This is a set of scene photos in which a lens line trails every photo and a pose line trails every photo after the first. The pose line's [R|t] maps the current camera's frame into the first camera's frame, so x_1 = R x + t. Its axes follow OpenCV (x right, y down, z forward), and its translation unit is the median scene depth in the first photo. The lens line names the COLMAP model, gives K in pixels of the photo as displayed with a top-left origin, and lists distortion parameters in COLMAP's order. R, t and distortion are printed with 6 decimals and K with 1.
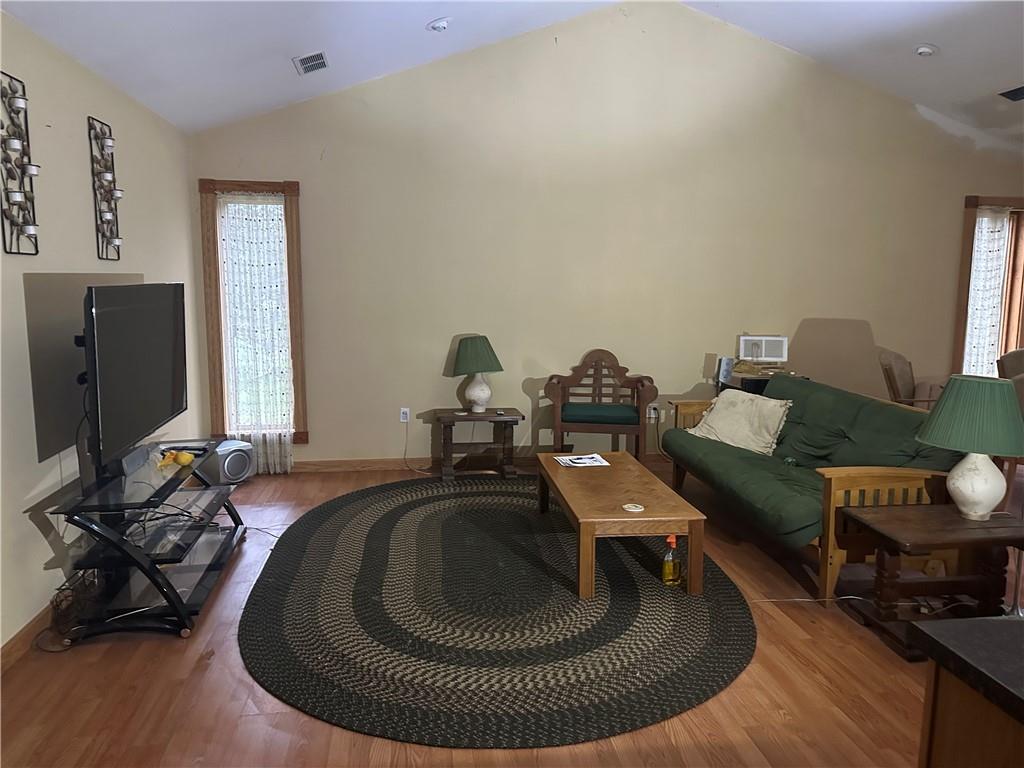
lens RADIAL K [[726.8, 0, 510.8], [0, 726.8, 381.0], [0, 0, 1]] dist [0.039974, -0.015272]
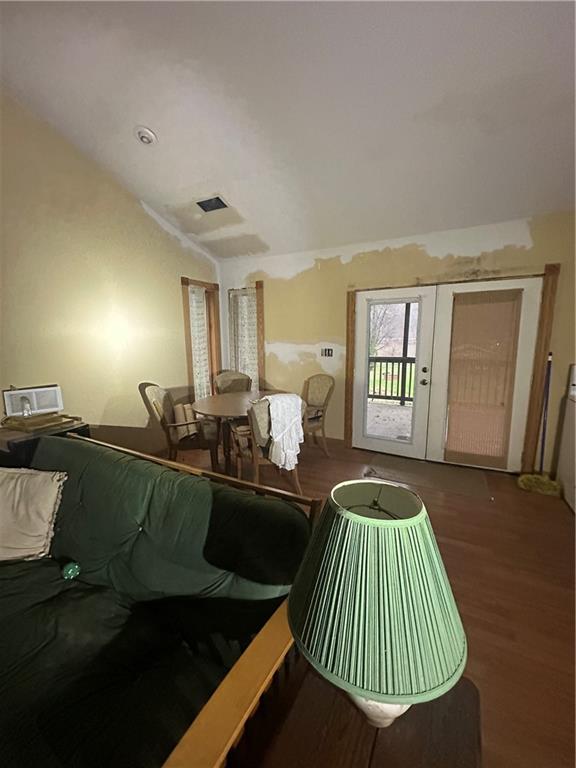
lens RADIAL K [[312.9, 0, 287.8], [0, 312.9, 383.8], [0, 0, 1]] dist [-0.003360, -0.000166]
pose [[0.593509, -0.134697, 0.793476, 0.231745], [0.122382, 0.989535, 0.076439, -0.061502], [-0.795468, 0.051740, 0.603783, 0.504310]]
